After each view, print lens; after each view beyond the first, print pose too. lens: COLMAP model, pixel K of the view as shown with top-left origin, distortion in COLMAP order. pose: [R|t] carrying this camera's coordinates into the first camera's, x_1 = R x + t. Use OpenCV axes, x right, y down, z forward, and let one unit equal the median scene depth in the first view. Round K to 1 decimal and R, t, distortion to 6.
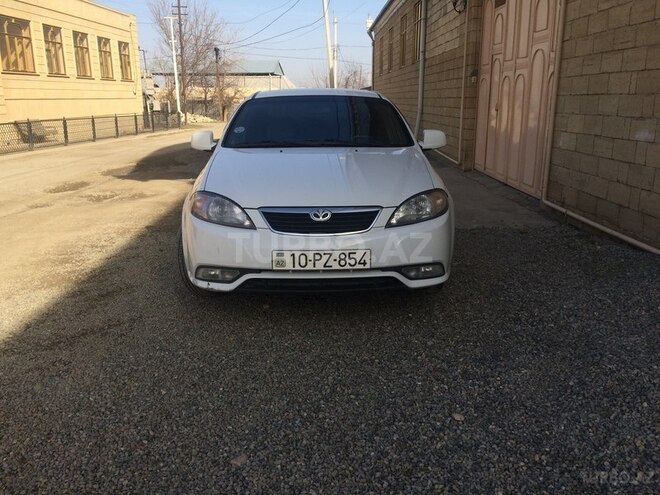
lens RADIAL K [[559.6, 0, 330.7], [0, 559.6, 249.1], [0, 0, 1]] dist [0.090867, -0.123678]
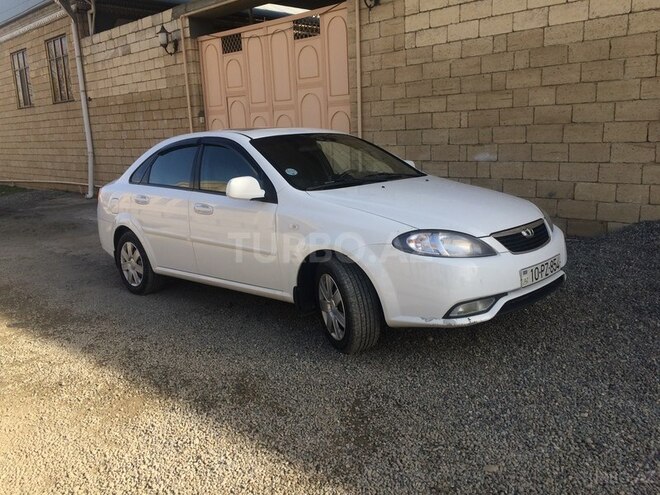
lens RADIAL K [[559.6, 0, 330.7], [0, 559.6, 249.1], [0, 0, 1]] dist [0.090867, -0.123678]
pose [[0.721216, -0.164961, 0.672782, -0.656689], [0.211011, 0.977391, 0.013447, -0.077414], [-0.659789, 0.132266, 0.739719, 0.262597]]
